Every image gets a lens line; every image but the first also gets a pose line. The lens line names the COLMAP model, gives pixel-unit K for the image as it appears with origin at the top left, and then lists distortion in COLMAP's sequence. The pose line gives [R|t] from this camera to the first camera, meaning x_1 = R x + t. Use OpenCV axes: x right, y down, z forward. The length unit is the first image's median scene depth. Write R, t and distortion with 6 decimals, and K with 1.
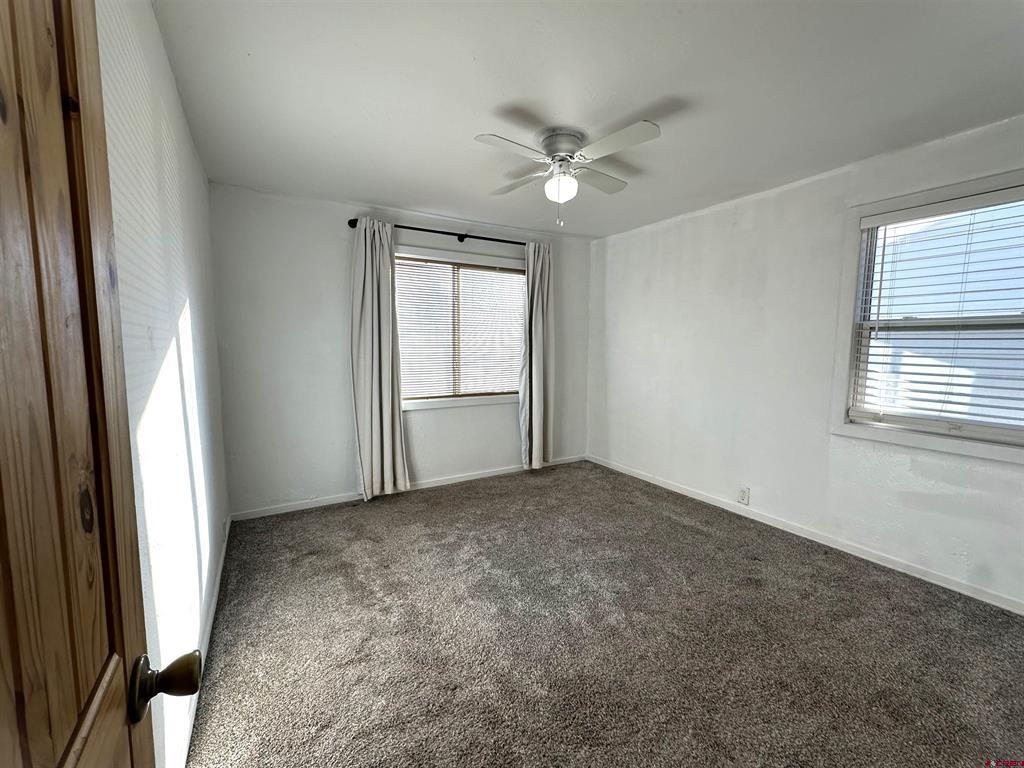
lens RADIAL K [[408.2, 0, 521.0], [0, 408.2, 386.4], [0, 0, 1]] dist [-0.003400, 0.000010]
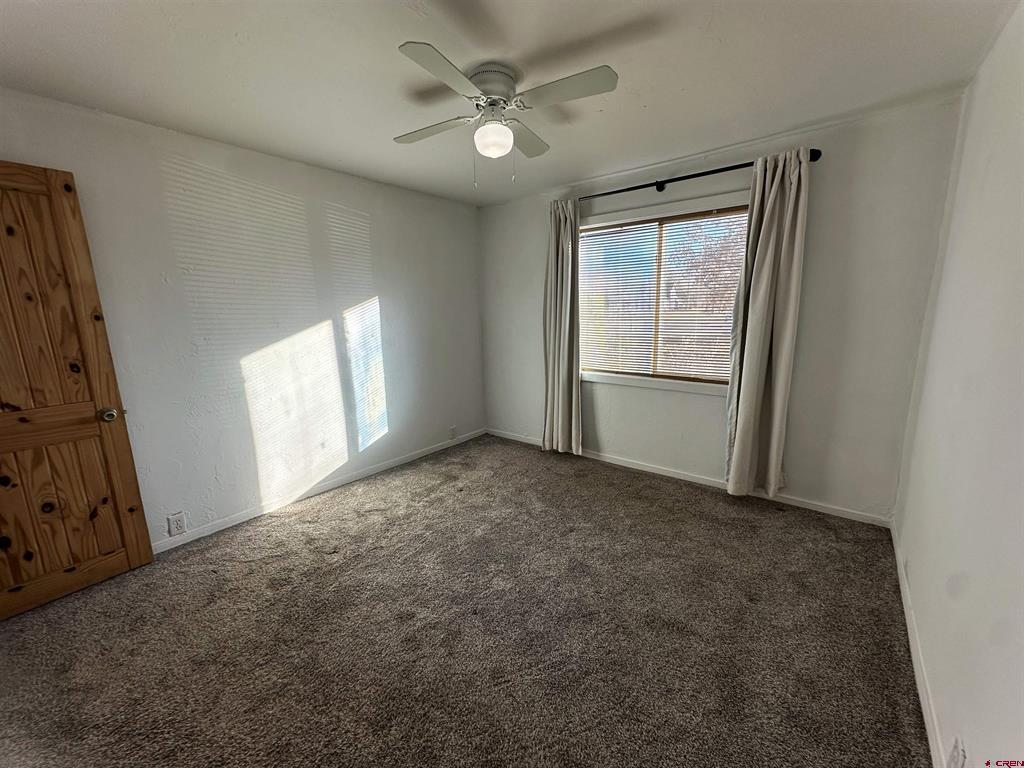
lens RADIAL K [[408.2, 0, 519.0], [0, 408.2, 384.5], [0, 0, 1]] dist [-0.003400, 0.000010]
pose [[0.362314, 0.163128, -0.917670, 0.612464], [-0.074240, 0.986488, 0.146050, -0.071025], [0.929095, 0.015212, 0.369529, 0.462795]]
